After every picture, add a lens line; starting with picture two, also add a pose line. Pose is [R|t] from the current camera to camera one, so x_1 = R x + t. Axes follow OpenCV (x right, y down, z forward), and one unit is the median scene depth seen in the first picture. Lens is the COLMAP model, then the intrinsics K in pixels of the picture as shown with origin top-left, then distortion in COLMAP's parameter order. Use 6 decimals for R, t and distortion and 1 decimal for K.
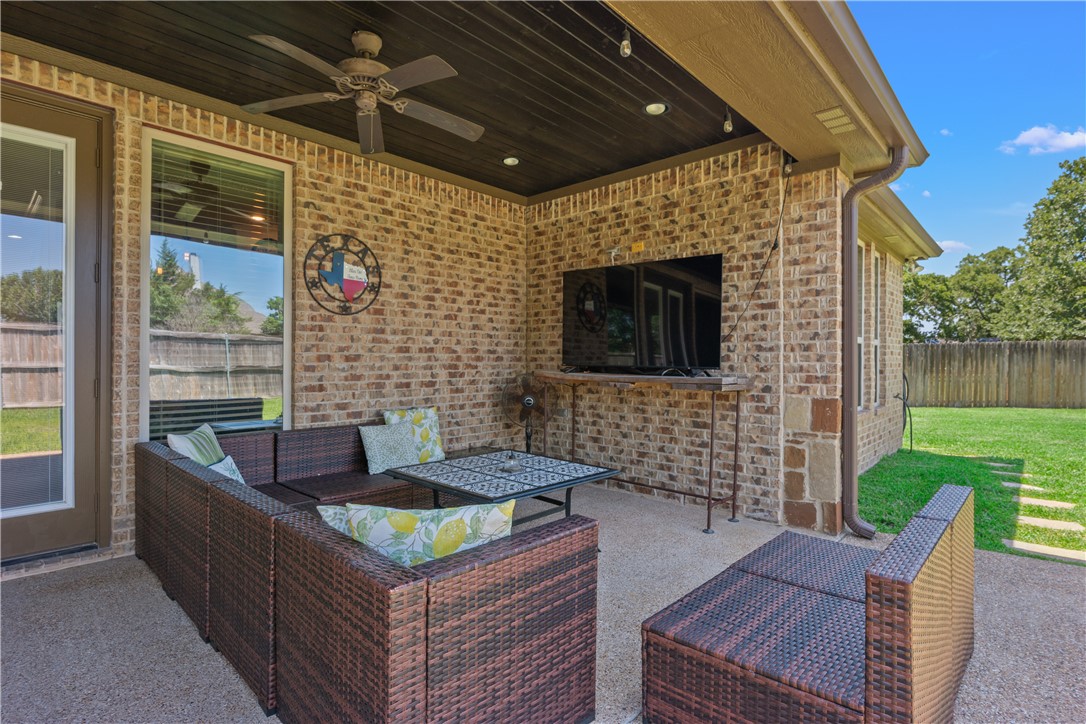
lens RADIAL K [[550.6, 0, 545.8], [0, 550.6, 362.9], [0, 0, 1]] dist [-0.004990, 0.001099]
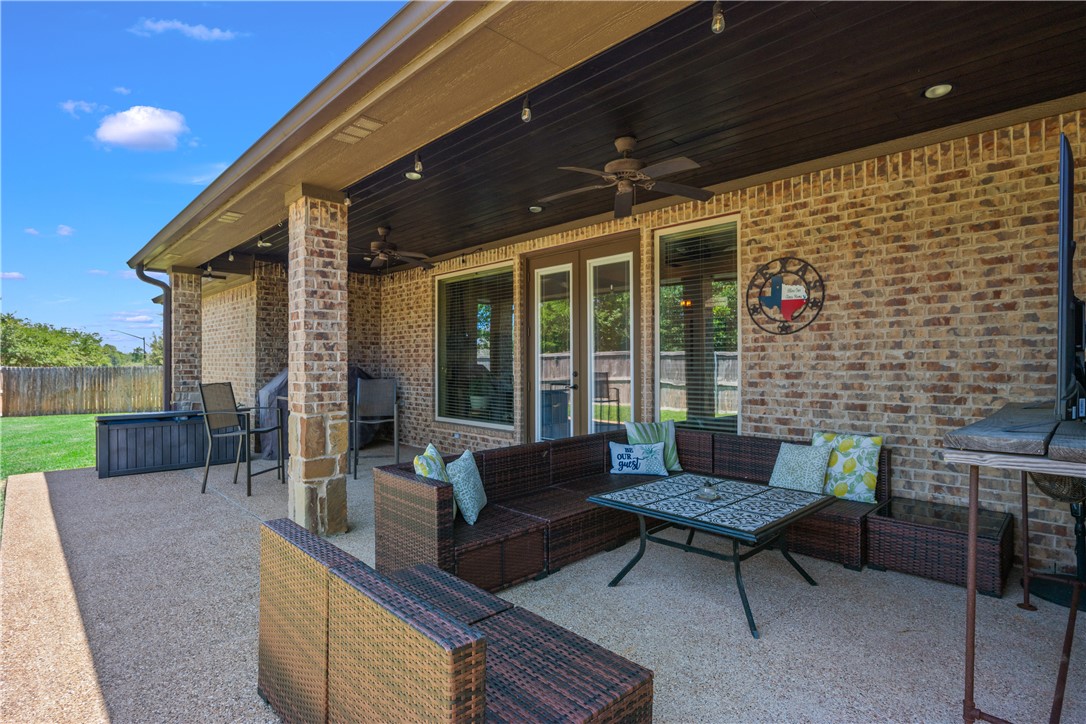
lens RADIAL K [[550.6, 0, 541.8], [0, 550.6, 363.1], [0, 0, 1]] dist [-0.004990, 0.001099]
pose [[-0.064166, -0.005854, -0.997922, 0.674843], [-0.005442, 0.999970, -0.005516, -0.023089], [0.997924, 0.005077, -0.064195, 0.578200]]
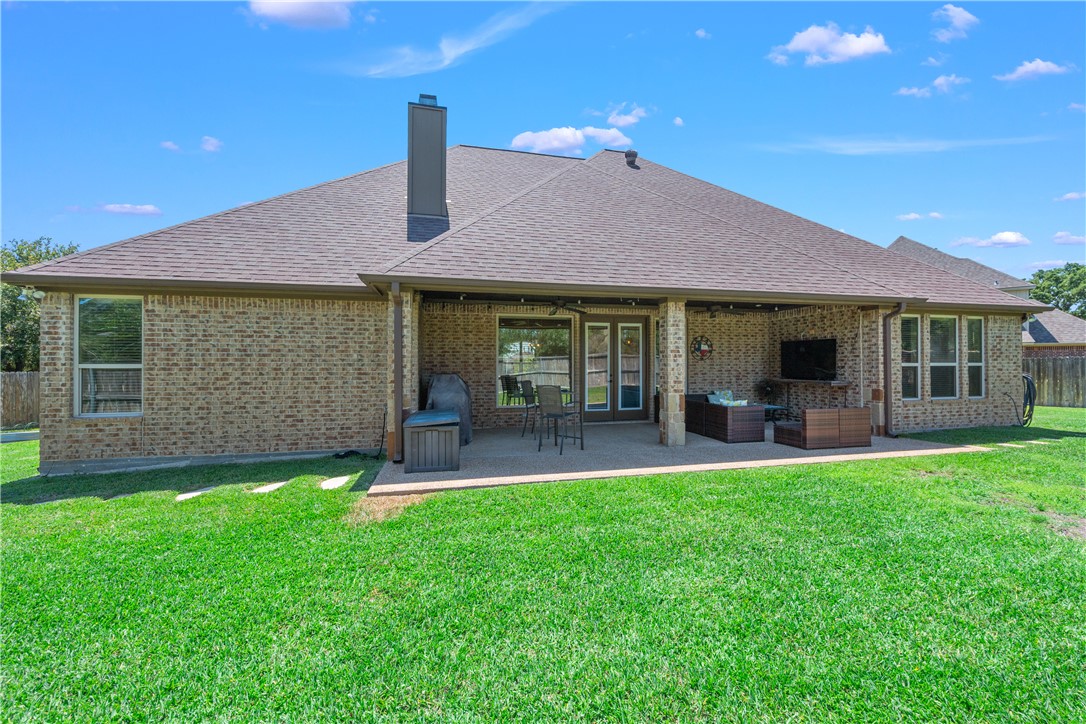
lens RADIAL K [[434.7, 0, 544.0], [0, 434.7, 363.0], [0, 0, 1]] dist [-0.004501, 0.000242]
pose [[0.829483, -0.009983, -0.558443, 0.284929], [0.002757, 0.999901, -0.013780, -0.037982], [0.558525, 0.009890, 0.829429, -1.585853]]
